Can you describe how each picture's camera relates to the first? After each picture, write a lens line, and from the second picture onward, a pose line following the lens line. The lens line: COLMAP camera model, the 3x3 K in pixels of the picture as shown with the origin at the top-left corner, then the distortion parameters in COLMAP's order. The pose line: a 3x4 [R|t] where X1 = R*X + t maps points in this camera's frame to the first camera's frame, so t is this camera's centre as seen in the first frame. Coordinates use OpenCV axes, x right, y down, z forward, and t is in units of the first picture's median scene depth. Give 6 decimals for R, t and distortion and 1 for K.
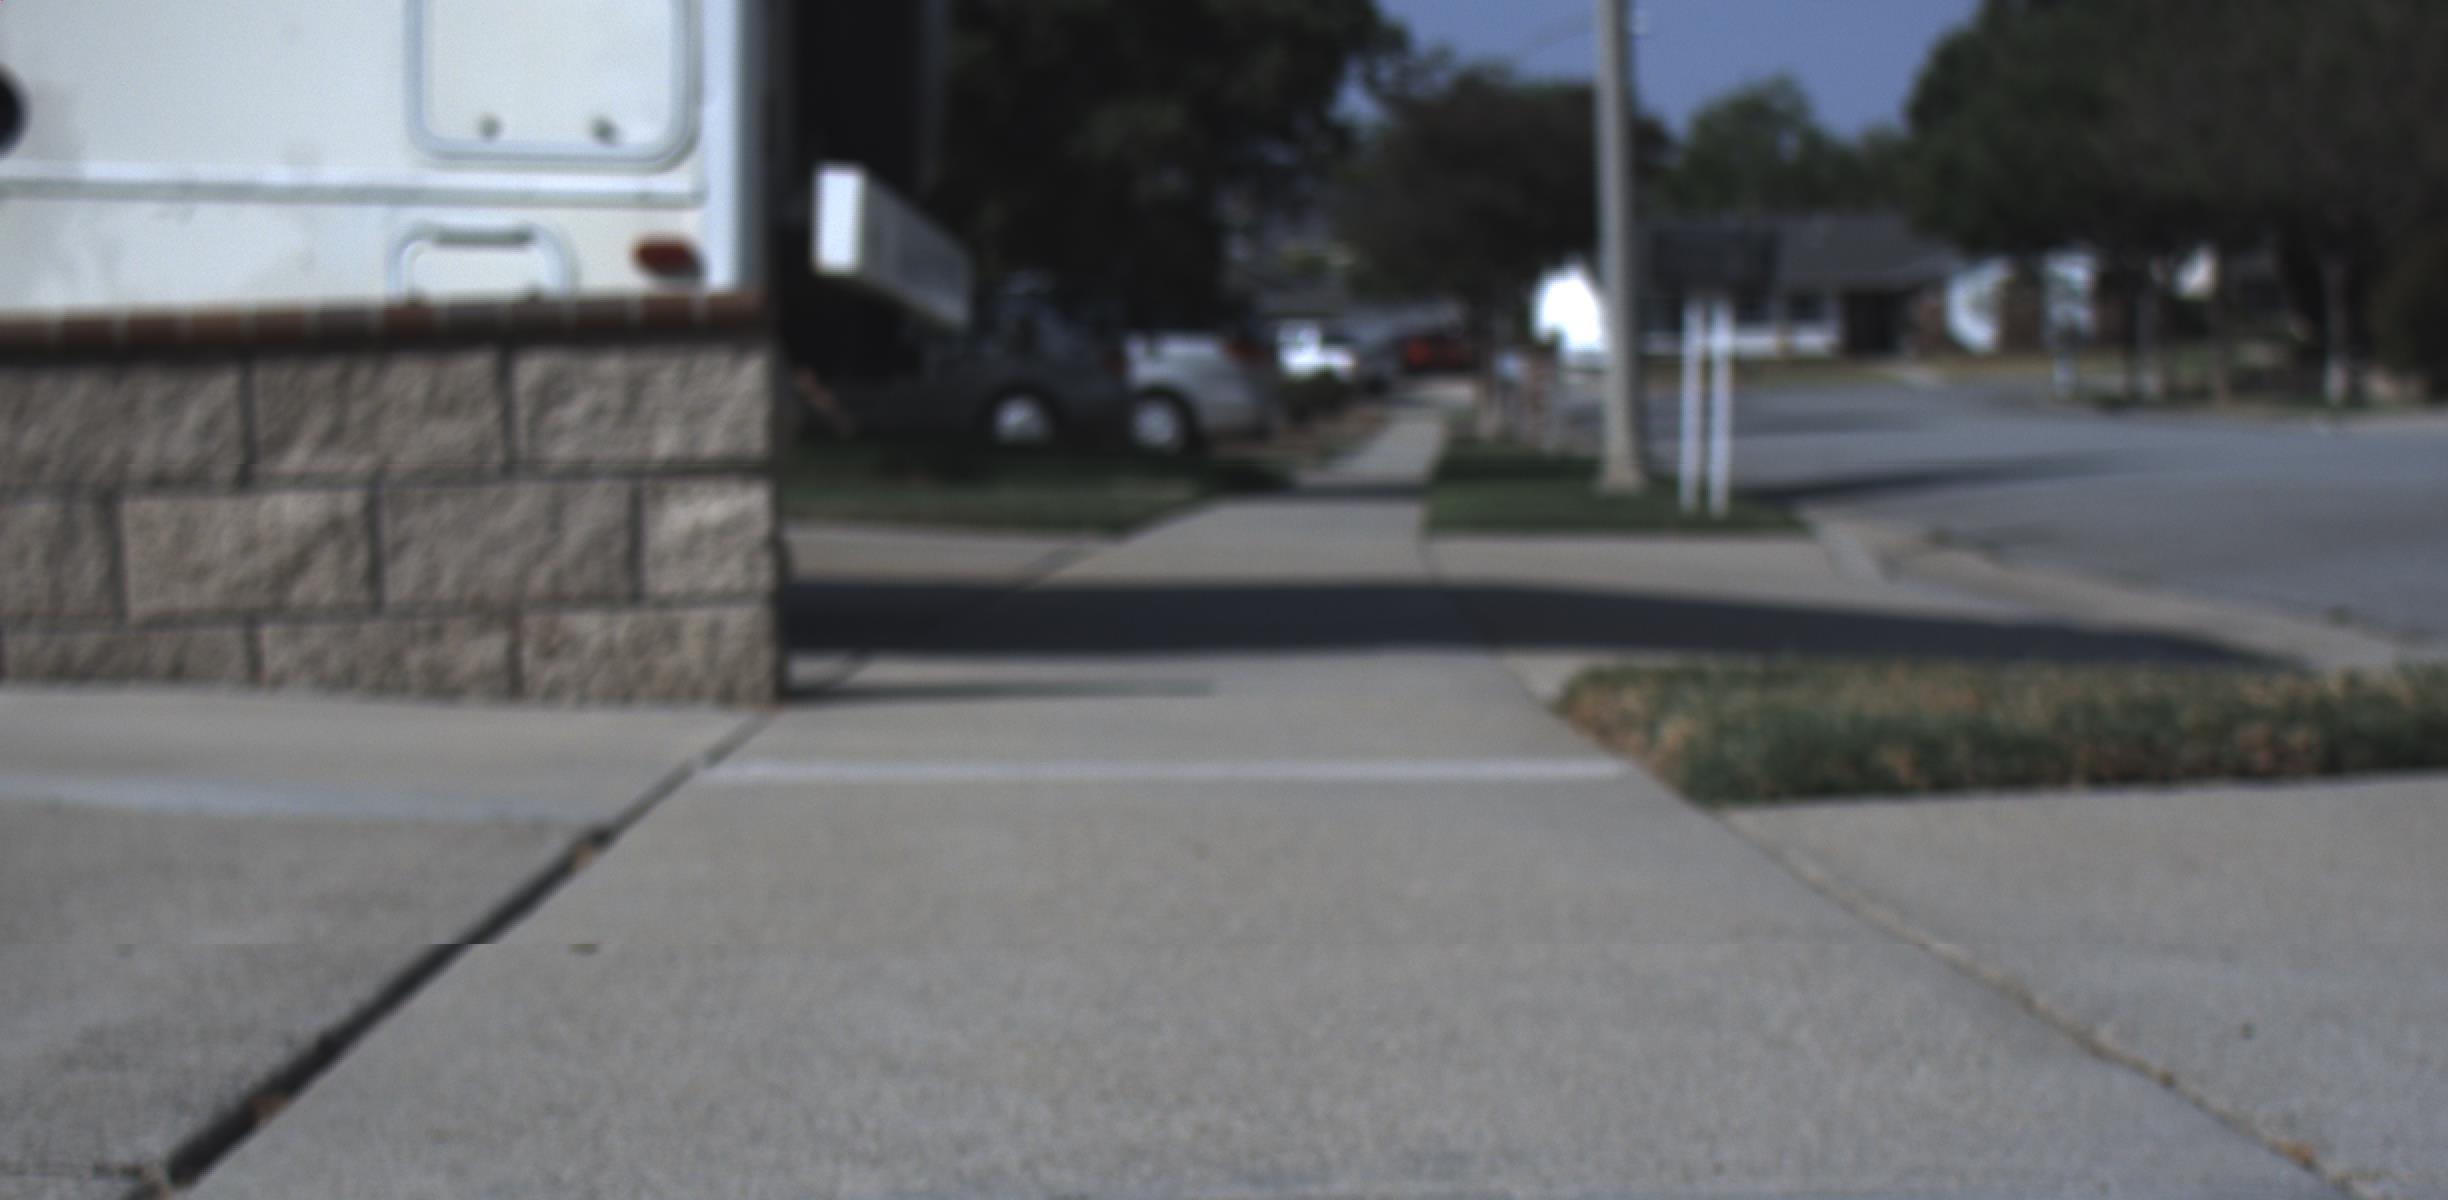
lens RADIAL K [[5839.9, 0, 1297.4], [0, 5839.9, 598.6], [0, 0, 1]] dist [0.093325, 0.000000]
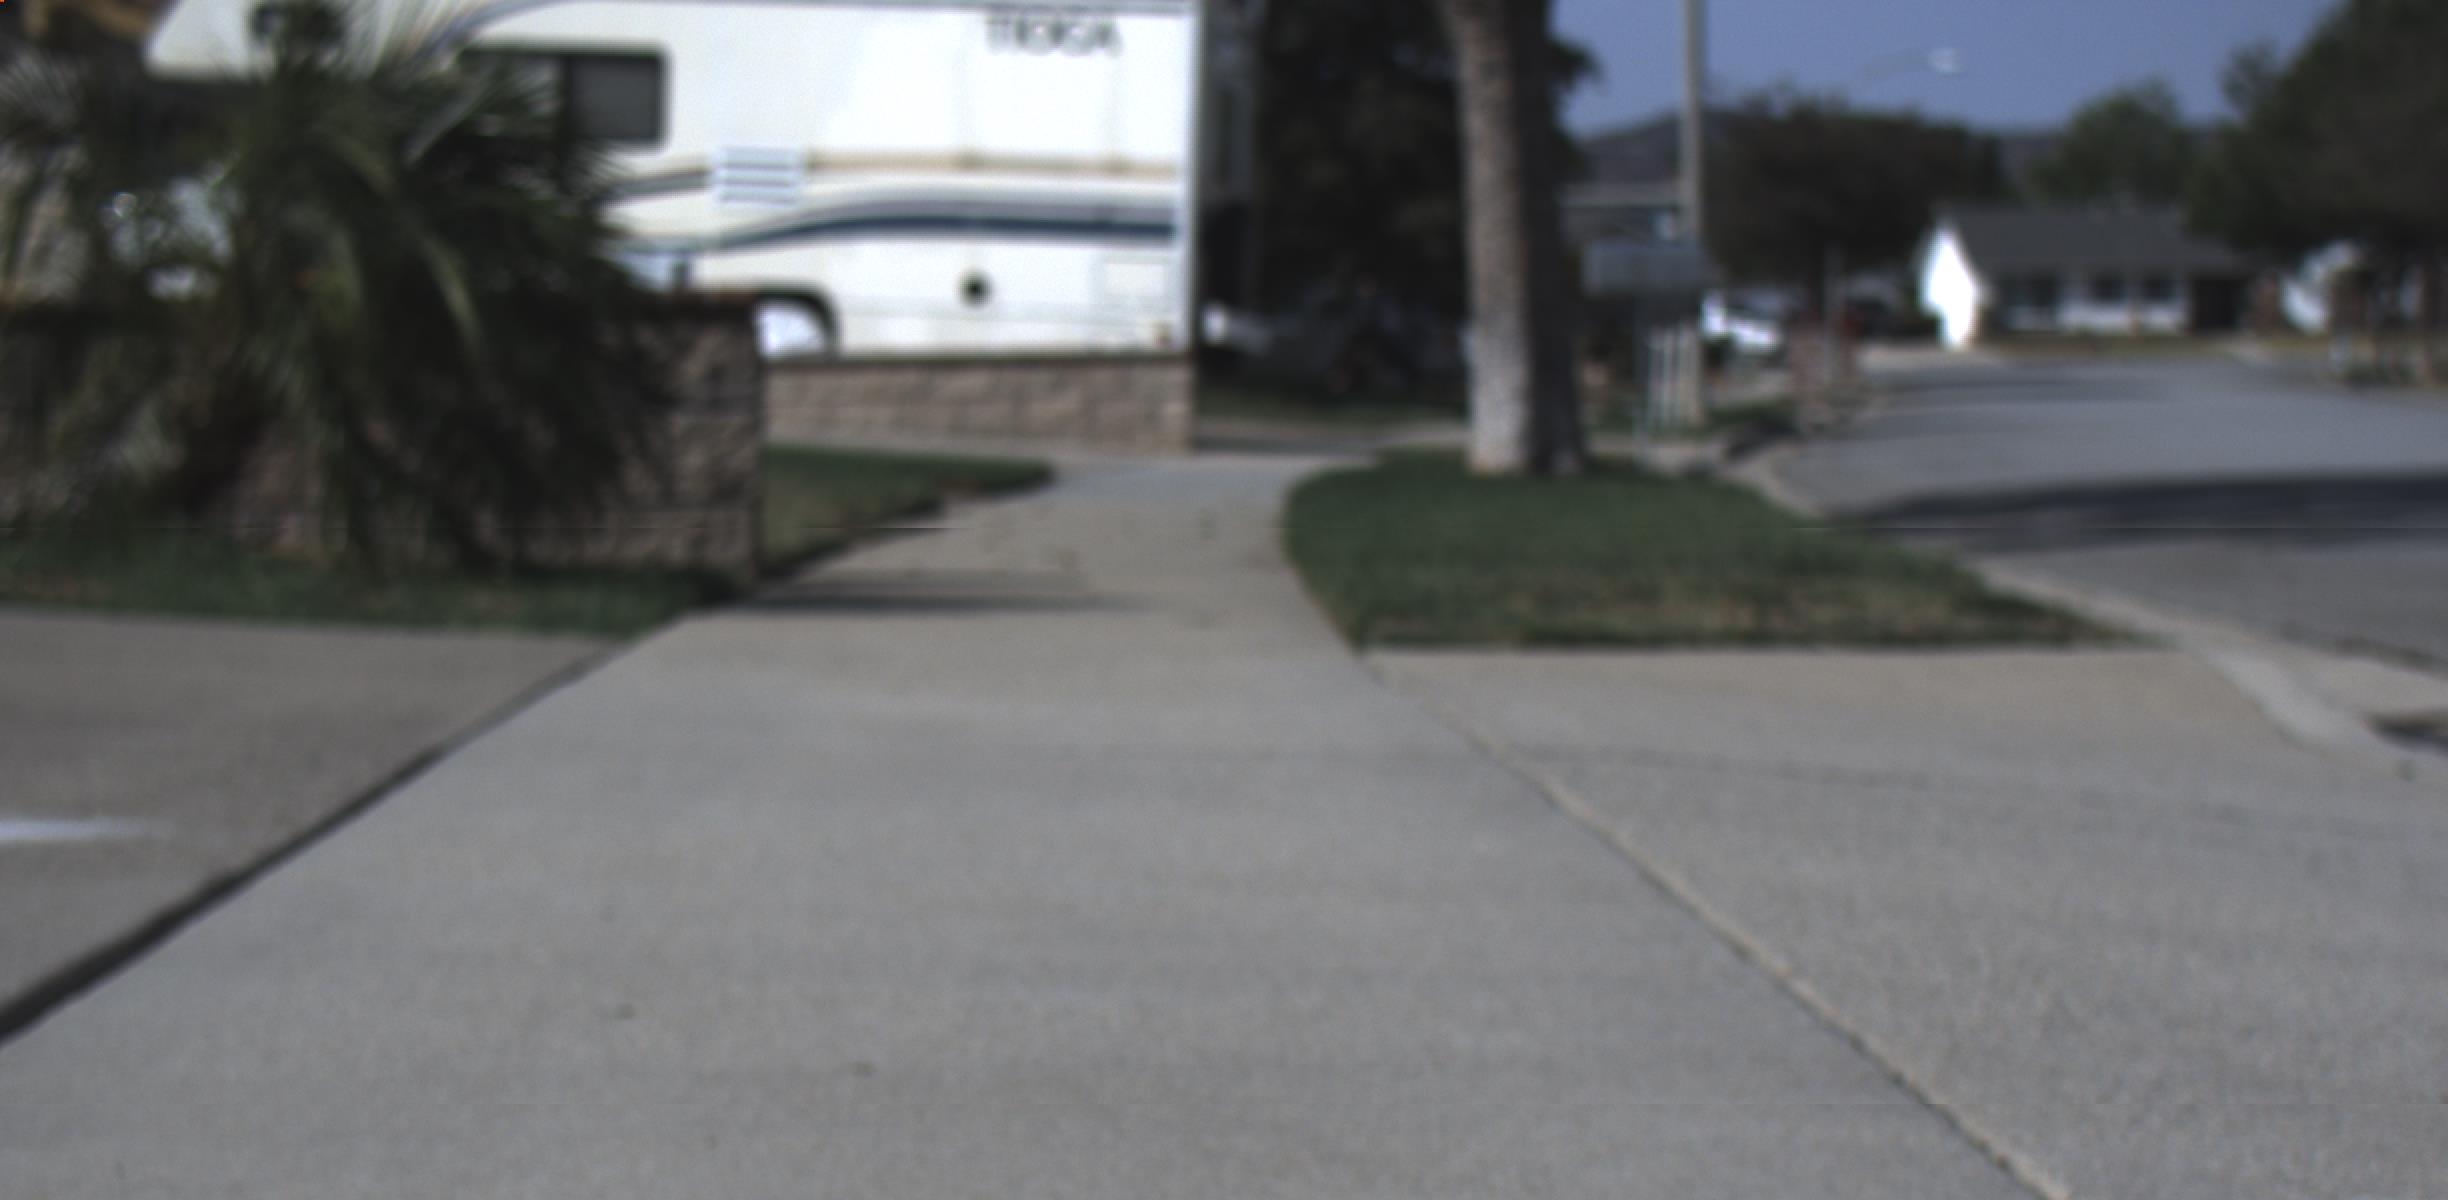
lens RADIAL K [[5839.9, 0, 1238.2], [0, 5839.9, 618.4], [0, 0, 1]] dist [0.093325, 0.000000]
pose [[0.995423, 0.026521, -0.091818, 0.031866], [-0.025437, 0.999592, 0.012958, 0.007901], [0.092124, -0.010564, 0.995691, -0.301970]]
